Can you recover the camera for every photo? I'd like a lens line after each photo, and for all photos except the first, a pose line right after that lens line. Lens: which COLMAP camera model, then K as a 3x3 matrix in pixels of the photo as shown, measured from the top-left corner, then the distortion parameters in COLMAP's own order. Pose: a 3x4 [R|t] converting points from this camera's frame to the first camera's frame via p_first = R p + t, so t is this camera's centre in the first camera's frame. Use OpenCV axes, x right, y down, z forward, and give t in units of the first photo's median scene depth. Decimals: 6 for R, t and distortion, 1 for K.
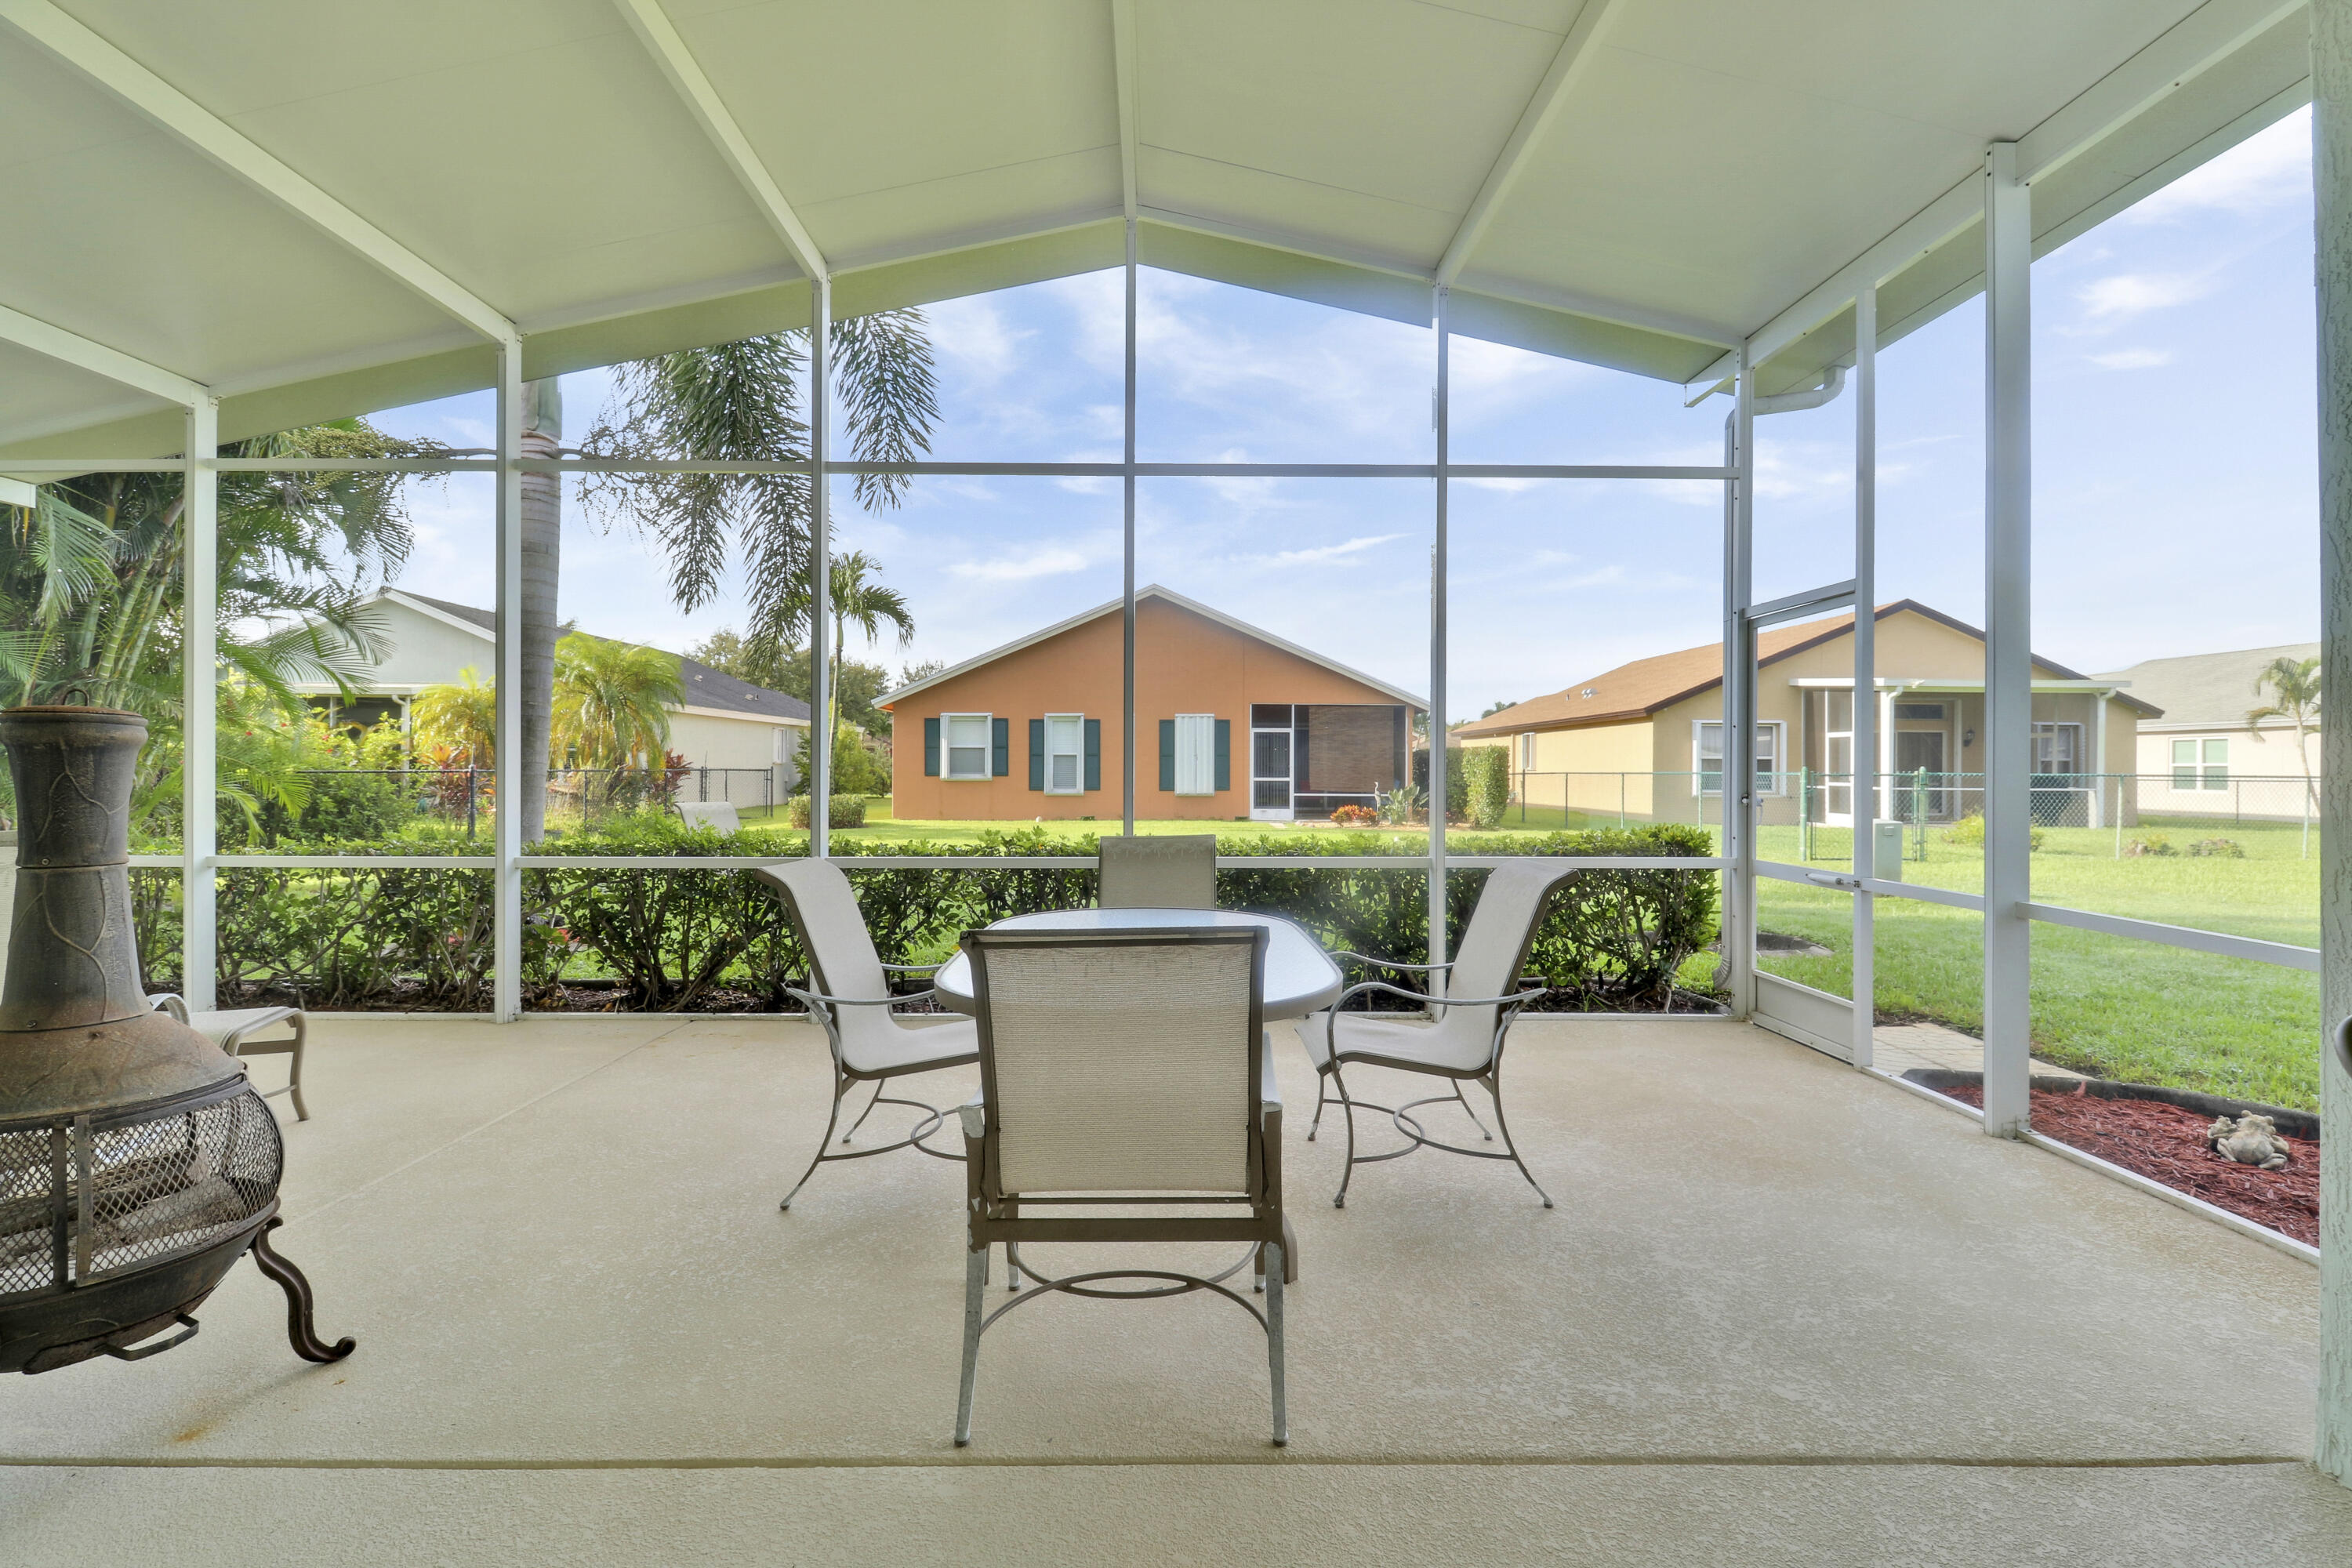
lens RADIAL K [[1099.4, 0, 1189.5], [0, 1099.4, 776.0], [0, 0, 1]] dist [0.001844, -0.012287]
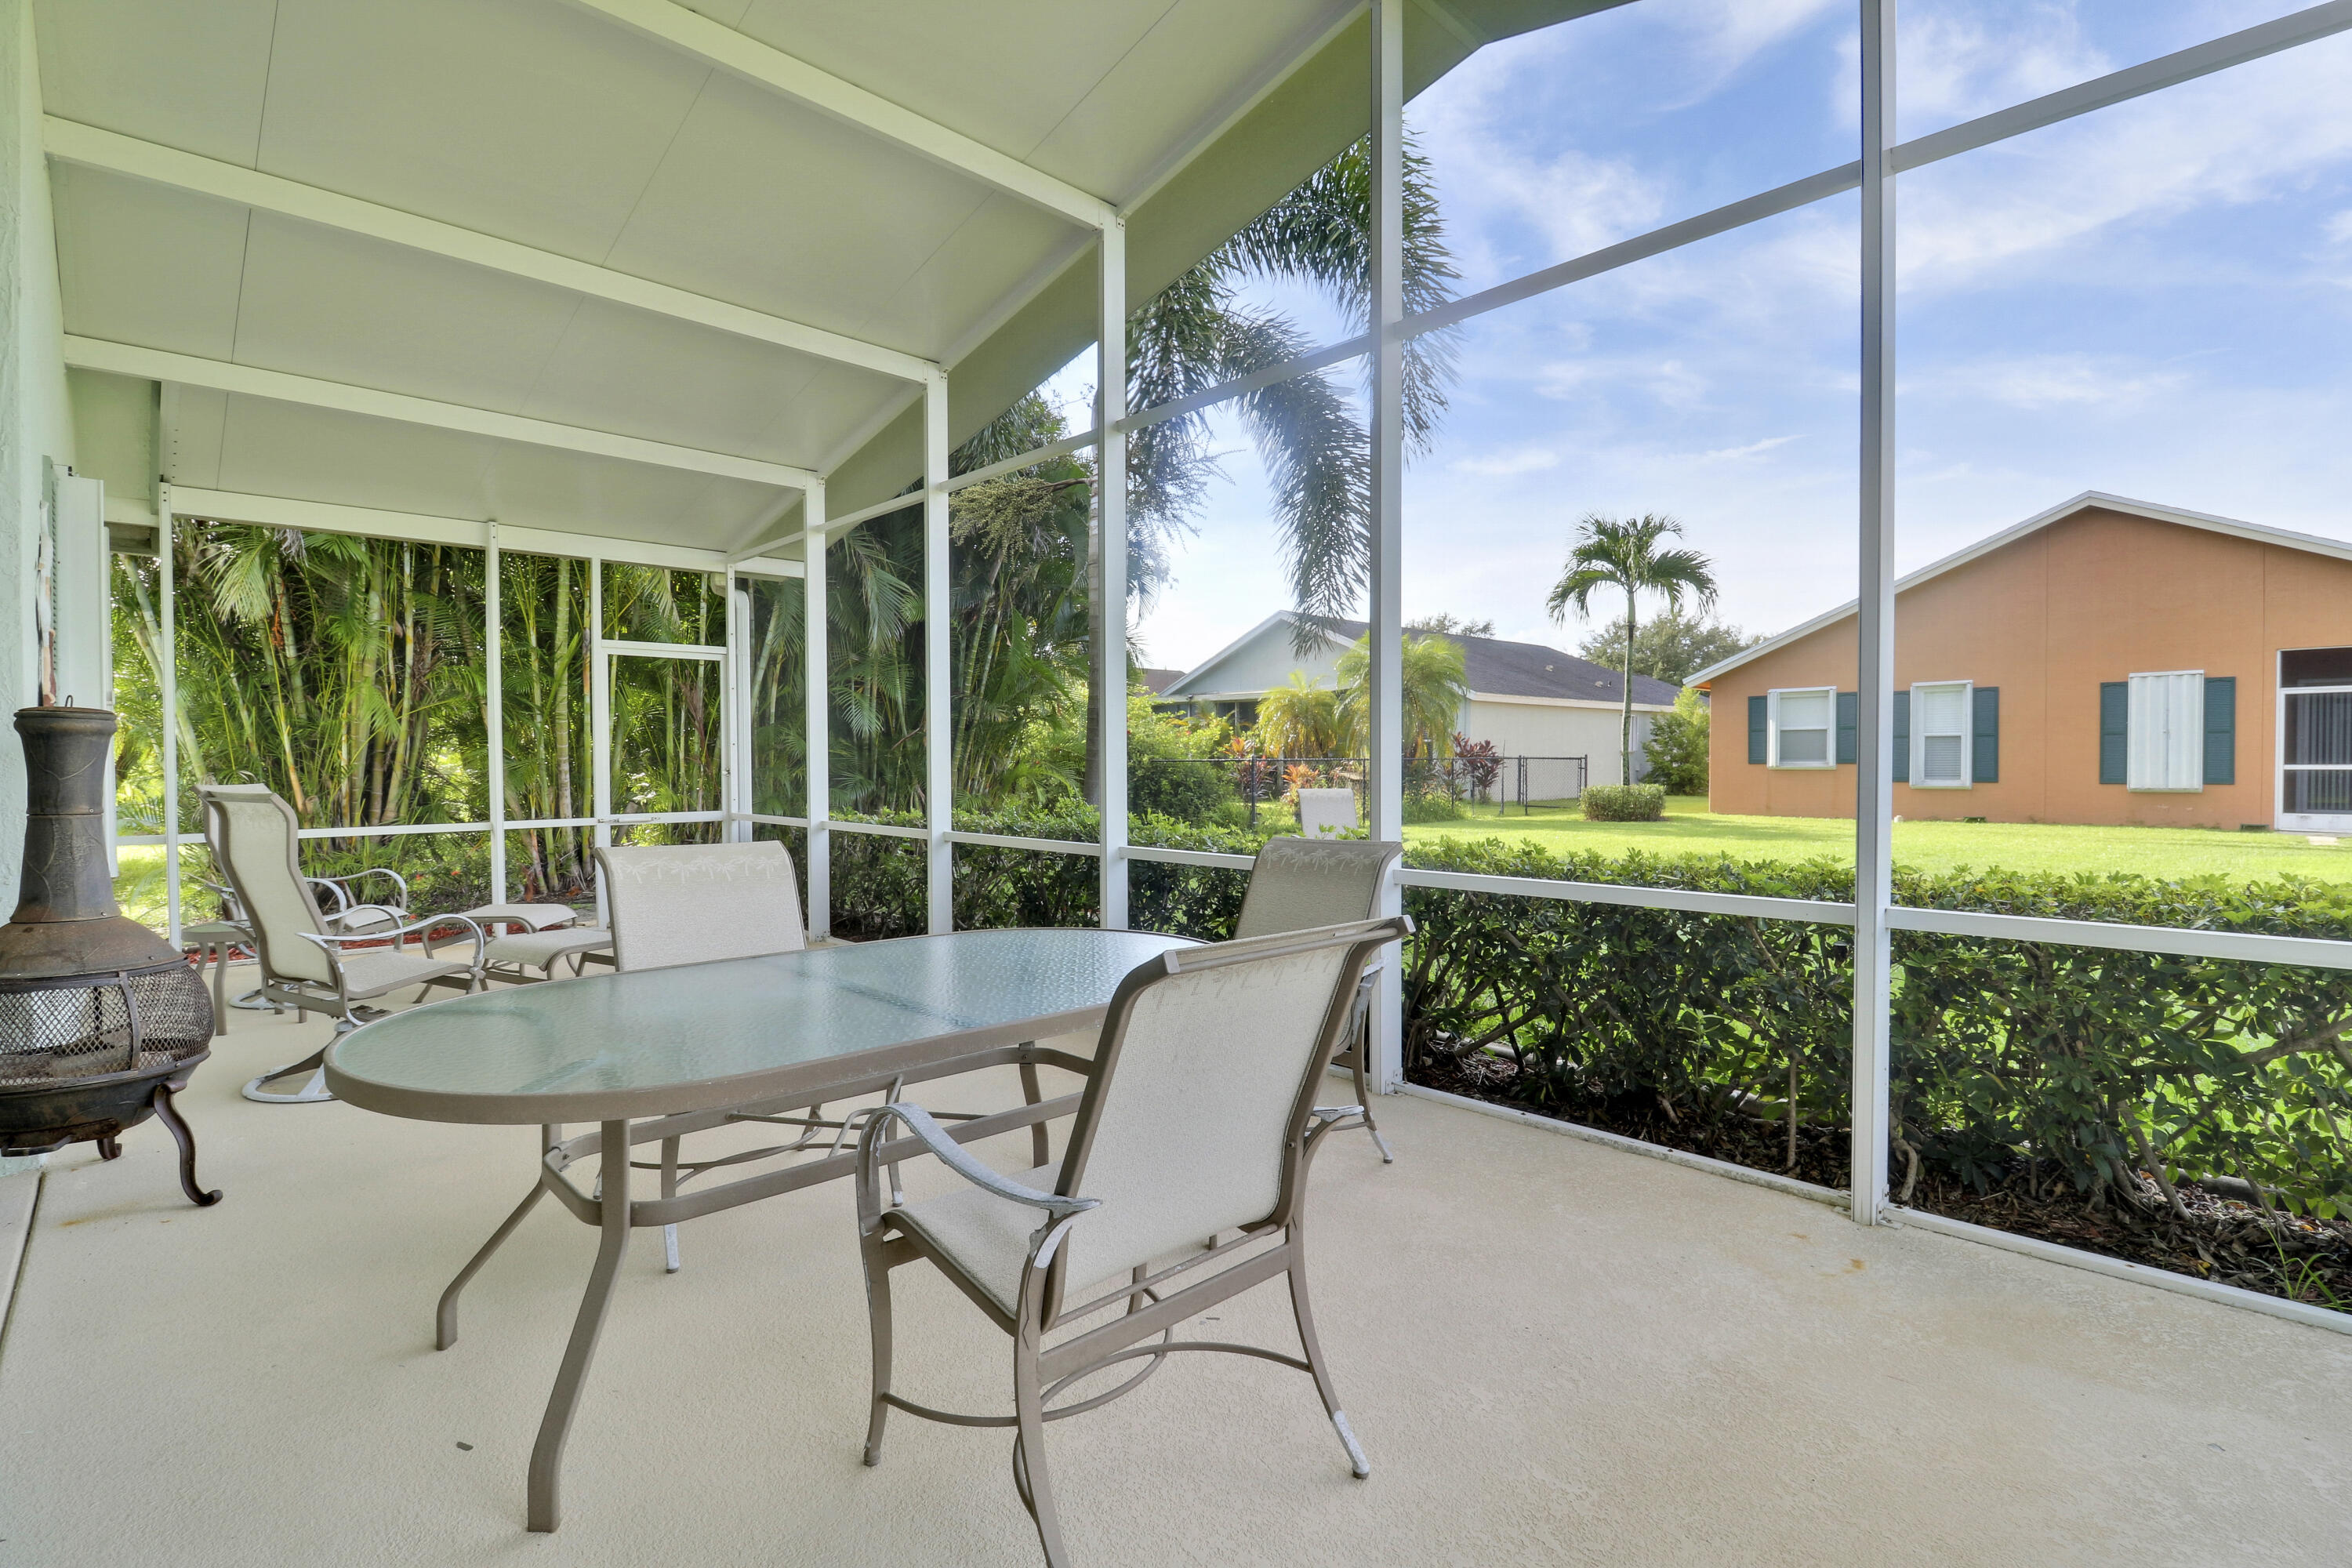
lens RADIAL K [[1099.4, 0, 1185.8], [0, 1099.4, 775.4], [0, 0, 1]] dist [0.001844, -0.012287]
pose [[0.679241, 0.004121, -0.733904, 0.090699], [0.001939, 0.999971, 0.007410, 0.001832], [0.733913, -0.006457, 0.679213, 0.093389]]
